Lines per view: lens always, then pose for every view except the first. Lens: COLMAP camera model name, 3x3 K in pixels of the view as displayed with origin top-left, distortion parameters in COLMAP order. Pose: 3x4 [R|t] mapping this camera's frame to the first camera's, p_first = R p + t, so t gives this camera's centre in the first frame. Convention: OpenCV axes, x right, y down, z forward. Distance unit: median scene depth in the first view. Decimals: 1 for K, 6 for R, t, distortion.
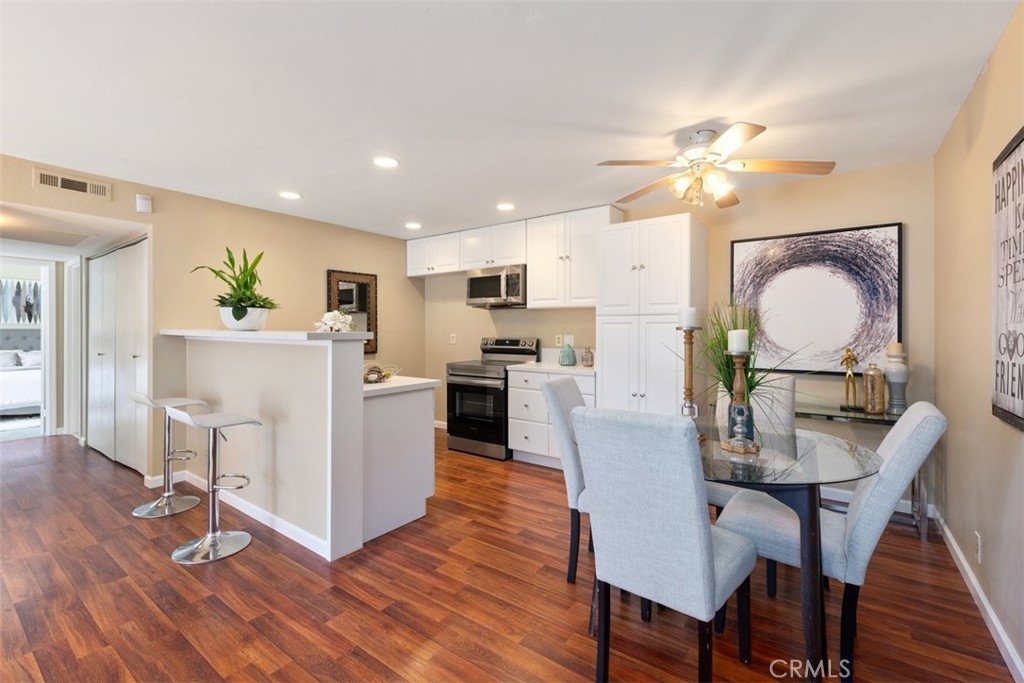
lens RADIAL K [[444.4, 0, 516.8], [0, 444.4, 332.2], [0, 0, 1]] dist [-0.001544, -0.000186]
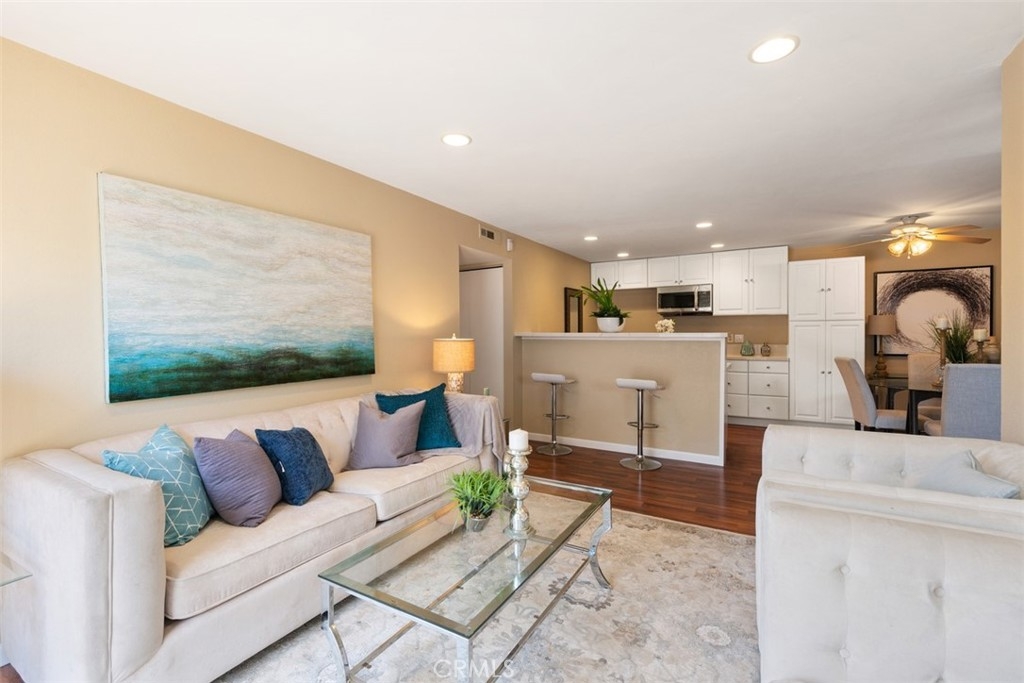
lens RADIAL K [[444.4, 0, 508.3], [0, 444.4, 336.0], [0, 0, 1]] dist [-0.001544, -0.000186]
pose [[0.995574, -0.007555, 0.093673, -1.021968], [0.007246, 0.999967, 0.003636, 0.001444], [-0.093697, -0.002941, 0.995596, -0.457968]]
